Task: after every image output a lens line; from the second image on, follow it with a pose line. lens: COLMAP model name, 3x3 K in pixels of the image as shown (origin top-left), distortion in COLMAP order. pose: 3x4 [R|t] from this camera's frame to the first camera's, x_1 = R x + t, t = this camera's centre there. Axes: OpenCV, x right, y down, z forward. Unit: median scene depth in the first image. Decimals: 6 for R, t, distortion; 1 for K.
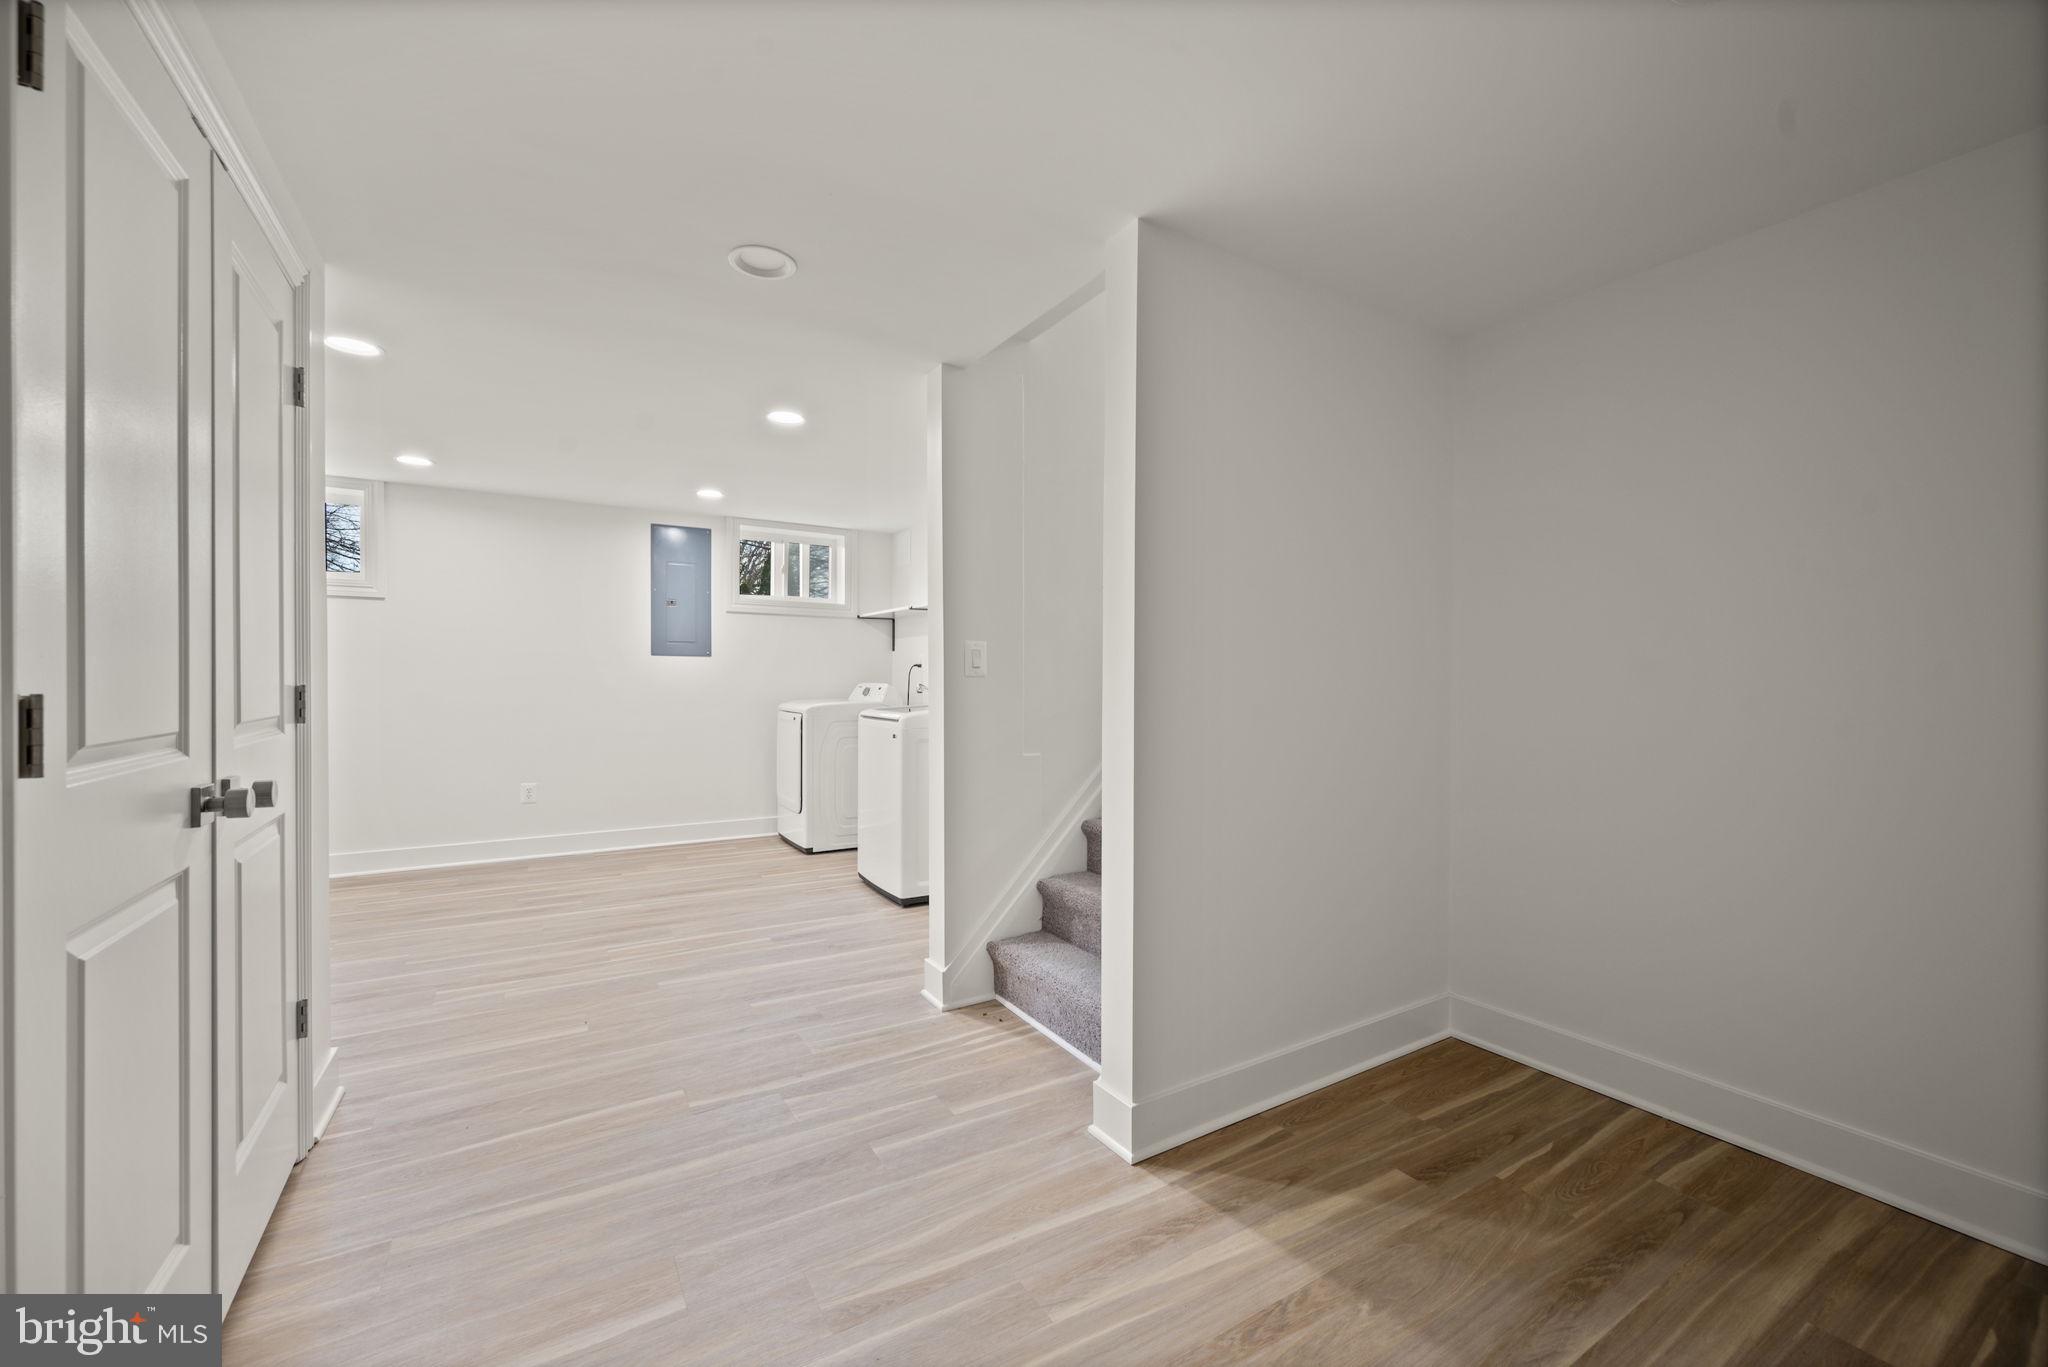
lens RADIAL K [[828.4, 0, 1015.5], [0, 828.4, 689.1], [0, 0, 1]] dist [-0.001039, -0.000308]
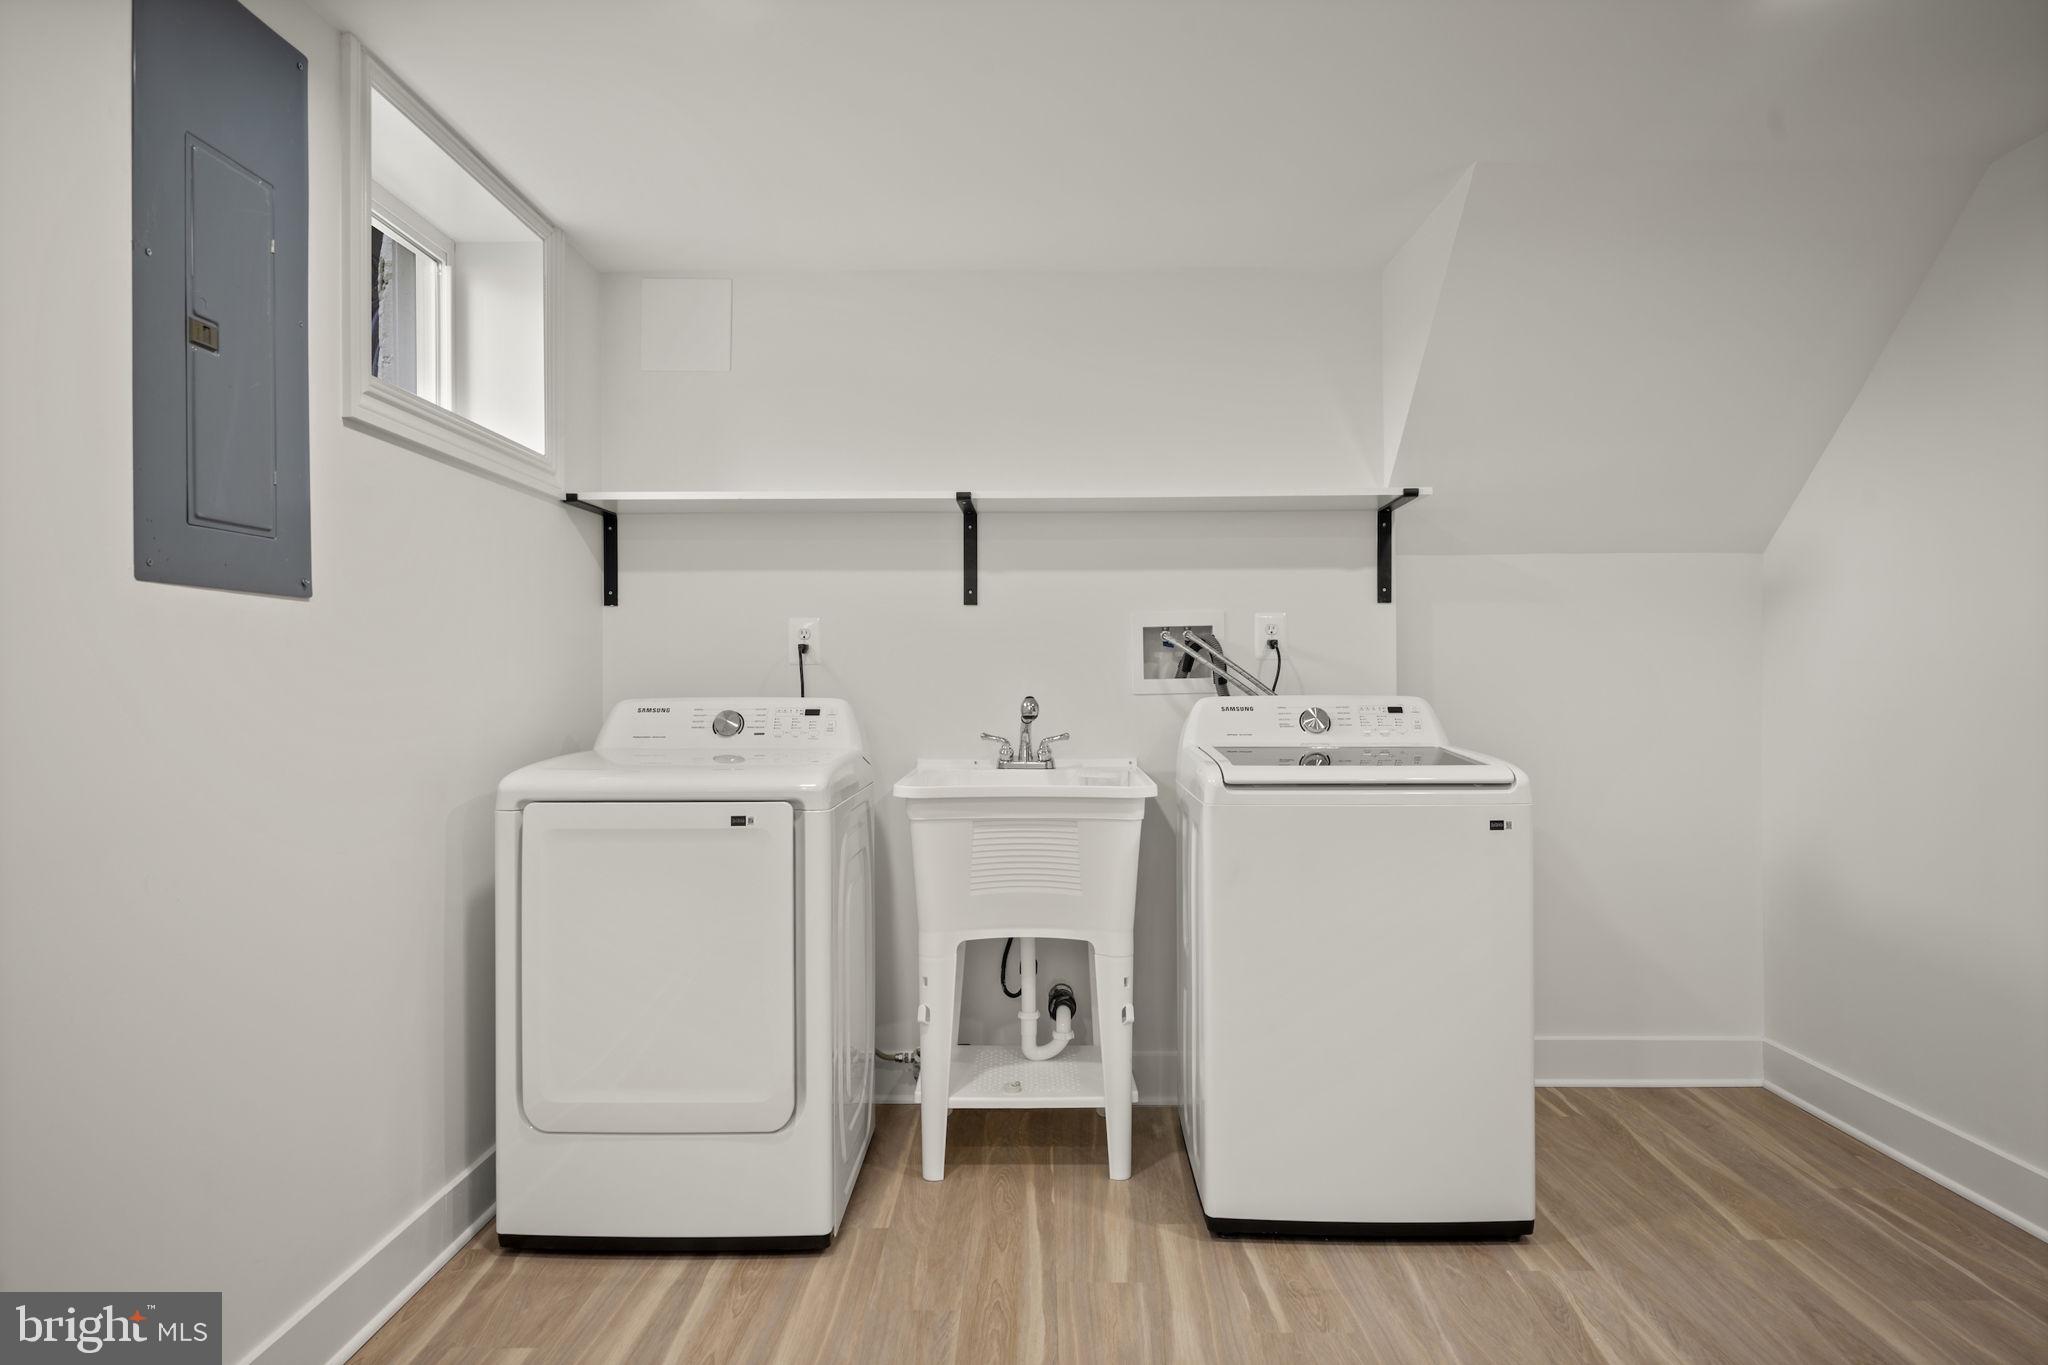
lens RADIAL K [[1244.0, 0, 1050.4], [0, 1244.0, 679.9], [0, 0, 1]] dist [-0.004482, 0.005692]
pose [[0.511975, -0.006910, 0.858973, -0.614338], [0.017238, 0.999849, -0.002232, -0.012569], [-0.858827, 0.015950, 0.512017, 0.695220]]
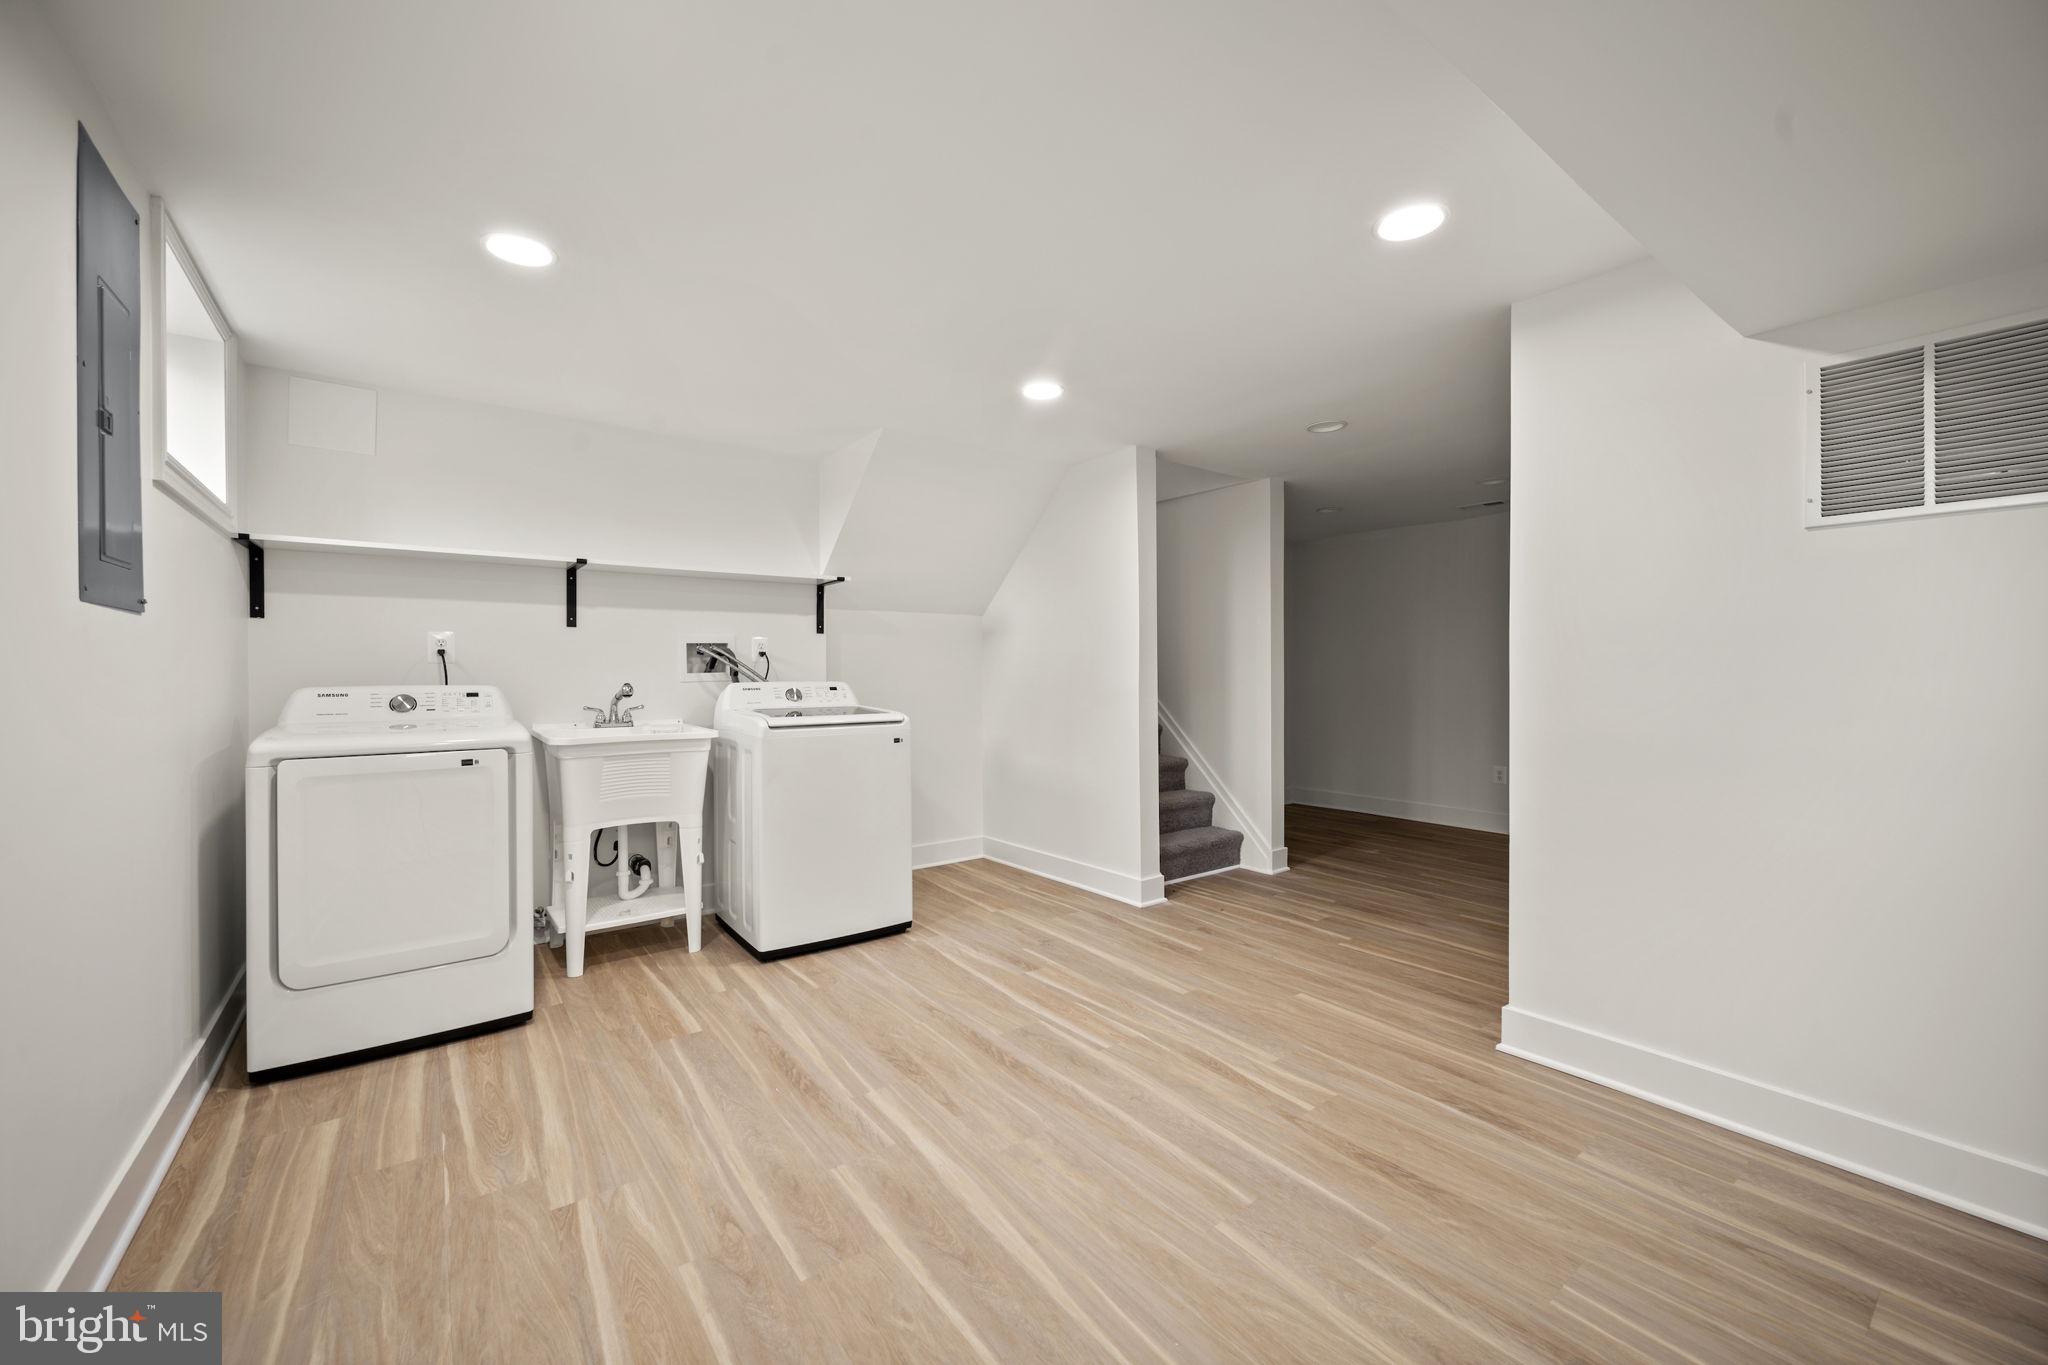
lens RADIAL K [[784.6, 0, 1039.9], [0, 784.6, 672.7], [0, 0, 1]] dist [0.000511, -0.000059]
pose [[-0.121831, -0.004860, 0.992539, -0.776087], [0.016834, 0.999834, 0.006962, -0.013405], [-0.992408, 0.017557, -0.121729, 0.754189]]
